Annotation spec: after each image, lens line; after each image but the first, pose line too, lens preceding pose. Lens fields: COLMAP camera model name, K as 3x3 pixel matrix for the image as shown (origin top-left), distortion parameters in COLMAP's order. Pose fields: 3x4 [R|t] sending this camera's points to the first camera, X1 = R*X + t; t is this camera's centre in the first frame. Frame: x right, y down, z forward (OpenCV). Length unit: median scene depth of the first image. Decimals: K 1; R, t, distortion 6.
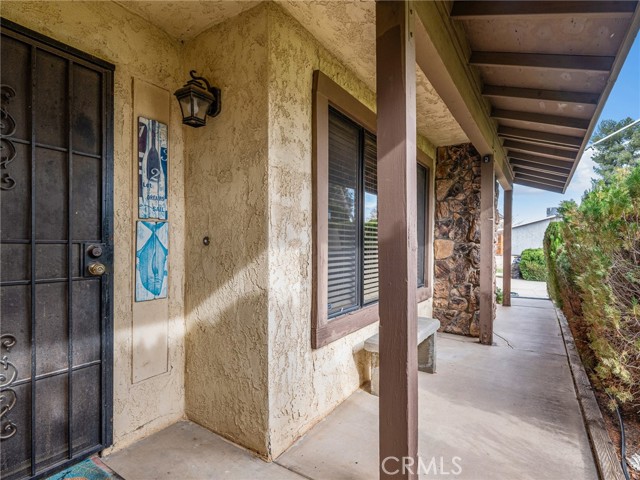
lens RADIAL K [[331.7, 0, 316.5], [0, 331.7, 242.1], [0, 0, 1]] dist [-0.000831, -0.000841]
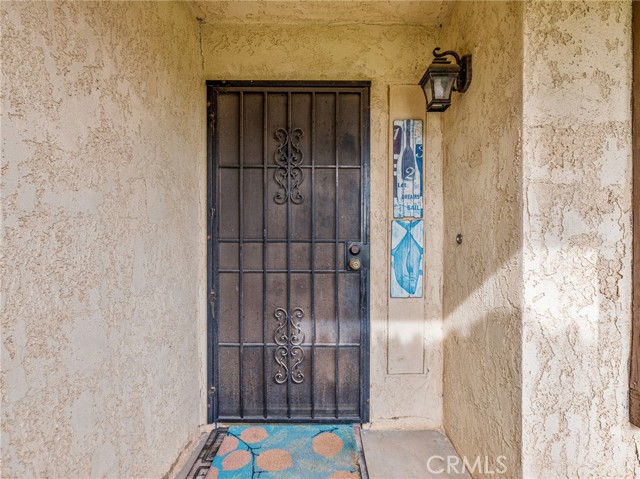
lens RADIAL K [[300.3, 0, 322.1], [0, 300.3, 242.9], [0, 0, 1]] dist [0.000527, -0.000208]
pose [[0.567520, -0.000498, -0.823359, 0.123043], [0.006979, 0.999967, 0.004206, 0.001234], [0.823330, -0.008133, 0.567505, 0.292255]]
